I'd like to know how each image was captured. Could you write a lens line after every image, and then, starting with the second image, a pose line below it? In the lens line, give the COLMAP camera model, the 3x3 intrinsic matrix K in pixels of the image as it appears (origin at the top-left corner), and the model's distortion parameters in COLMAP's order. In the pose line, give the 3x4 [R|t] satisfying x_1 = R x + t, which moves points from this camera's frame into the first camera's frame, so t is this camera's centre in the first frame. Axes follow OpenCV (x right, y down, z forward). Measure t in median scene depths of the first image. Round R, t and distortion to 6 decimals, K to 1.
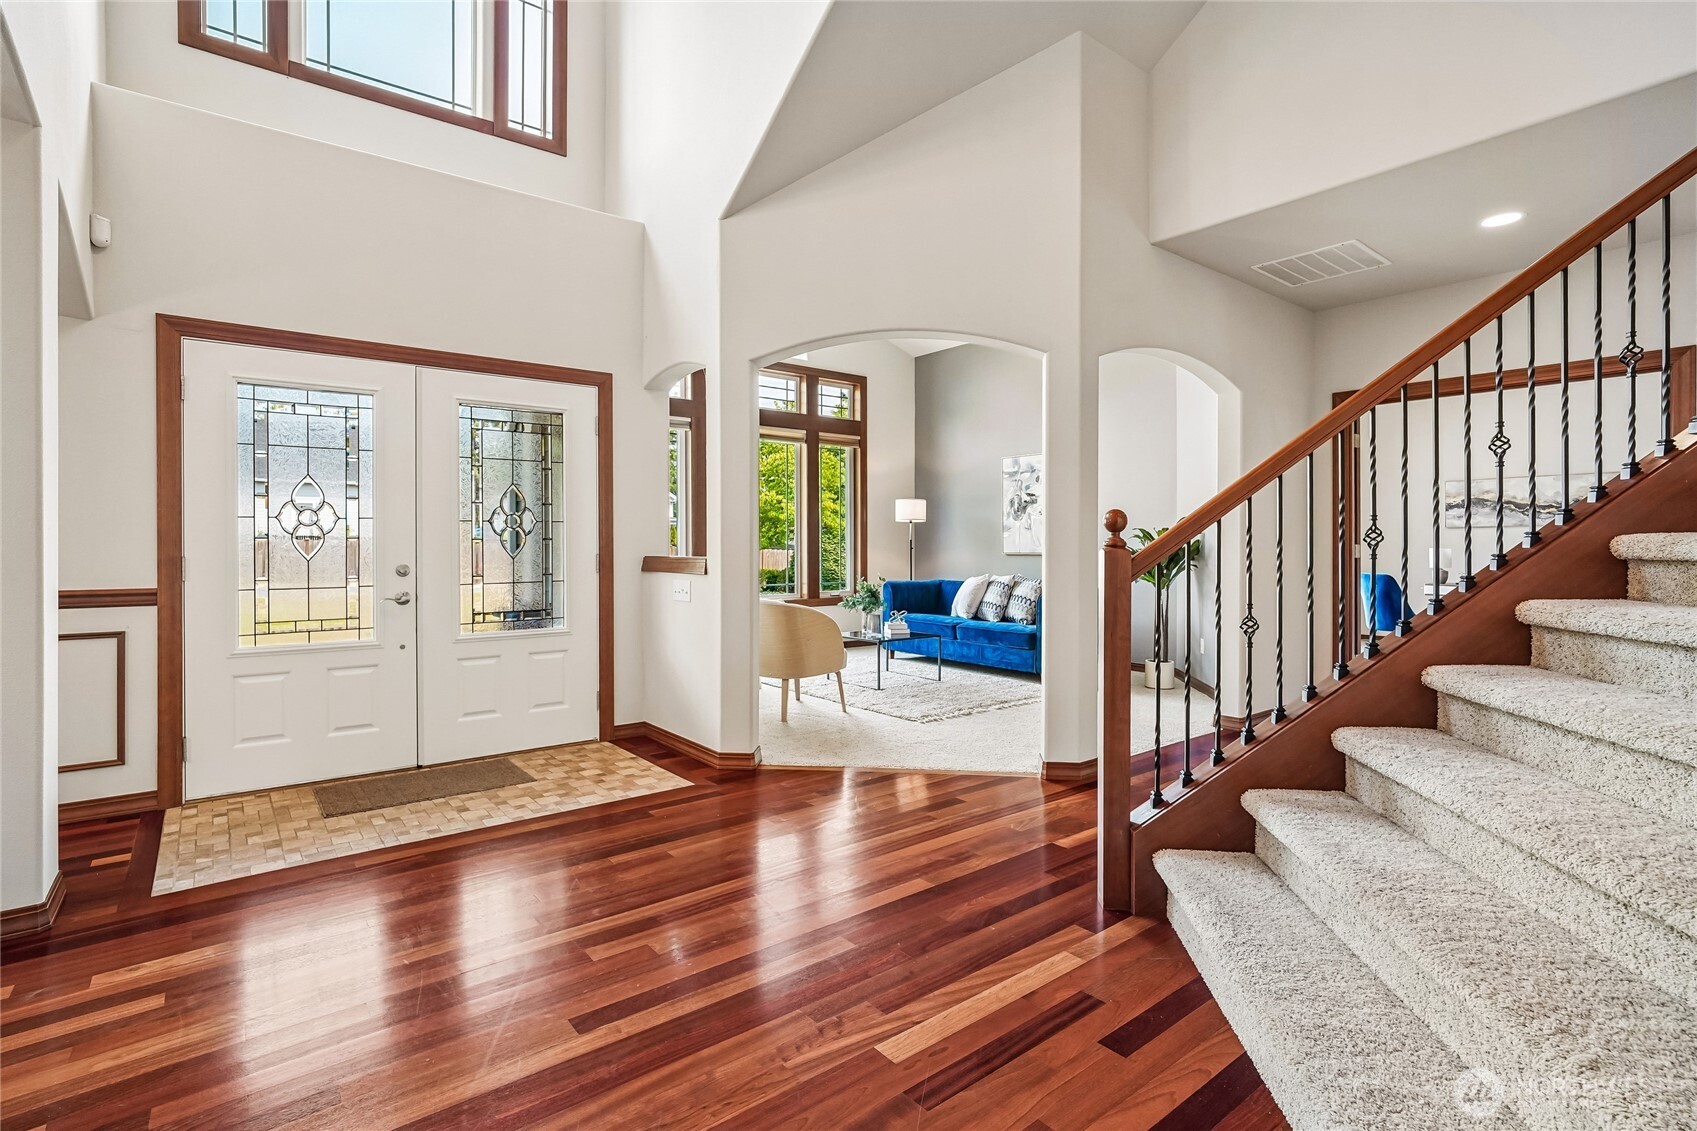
lens RADIAL K [[804.5, 0, 856.8], [0, 804.5, 542.4], [0, 0, 1]] dist [-0.019372, 0.007489]
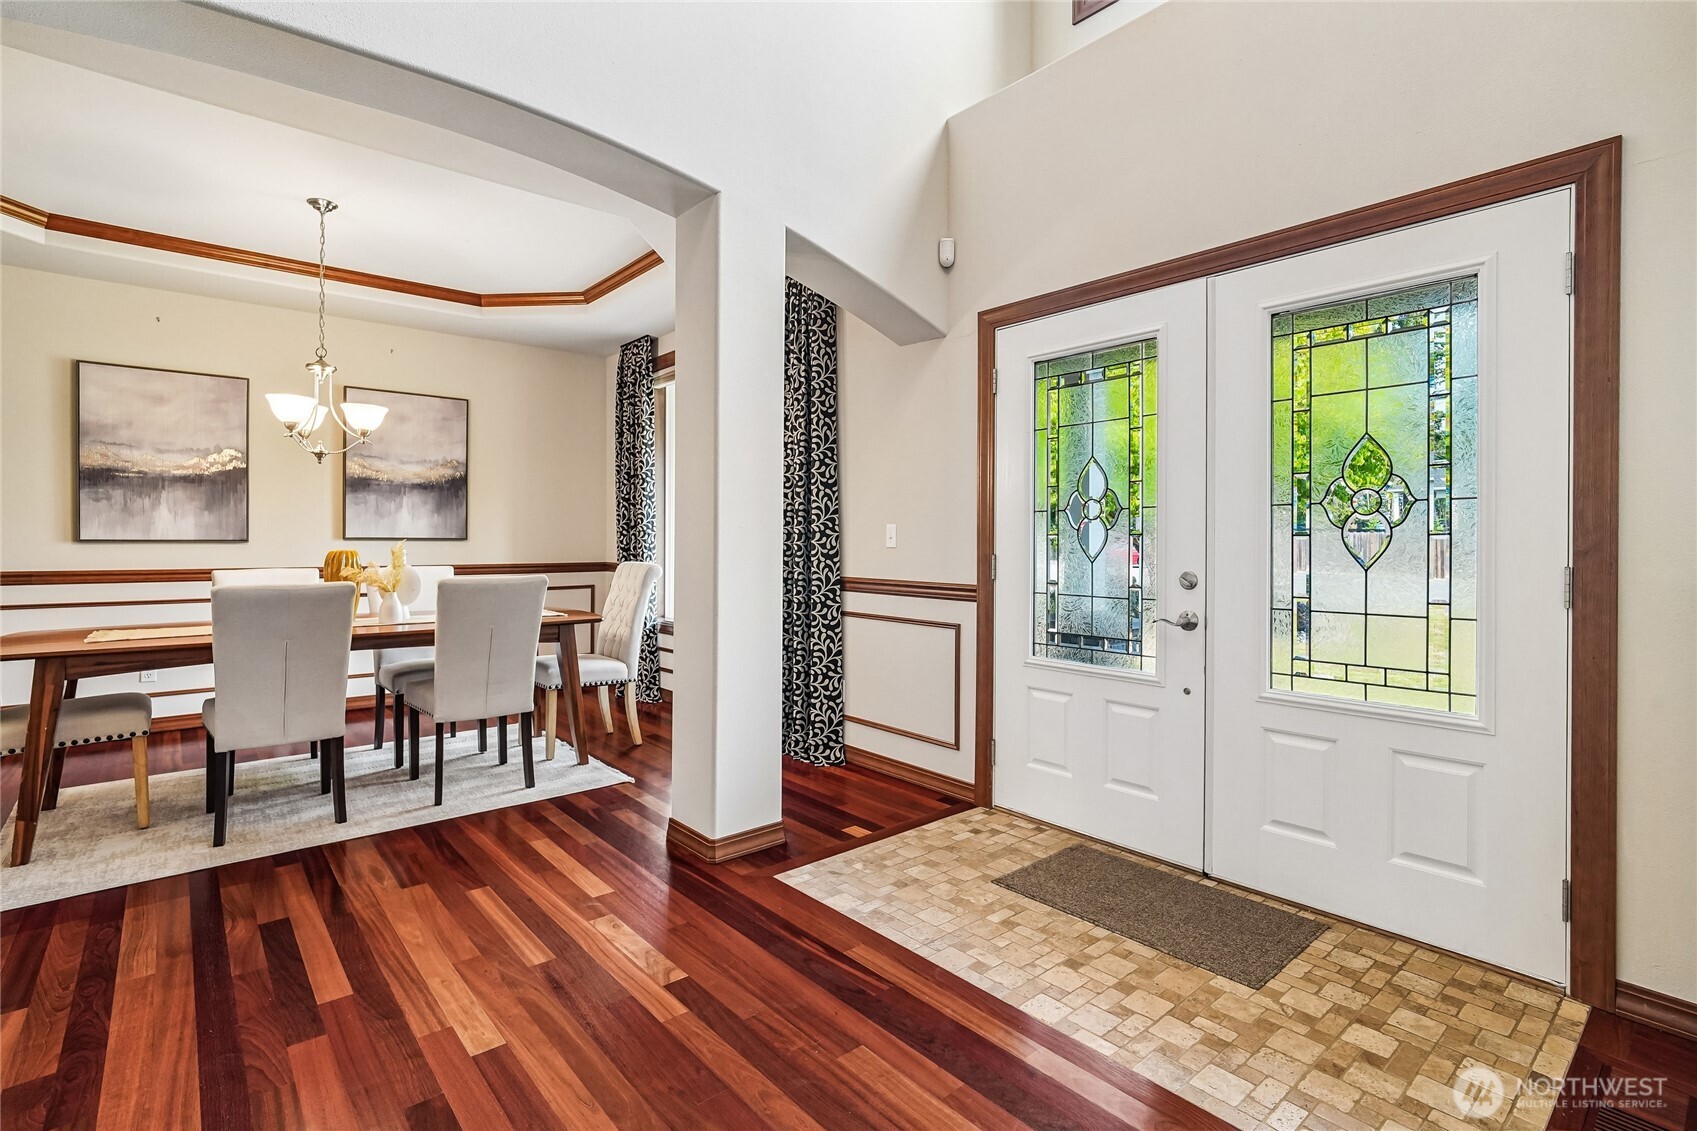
lens RADIAL K [[804.5, 0, 856.8], [0, 804.5, 542.4], [0, 0, 1]] dist [-0.019372, 0.007489]
pose [[0.037262, 0.005120, -0.999292, 0.131818], [-0.000281, 0.999987, 0.005113, -0.001245], [0.999305, 0.000090, 0.037263, 0.808653]]
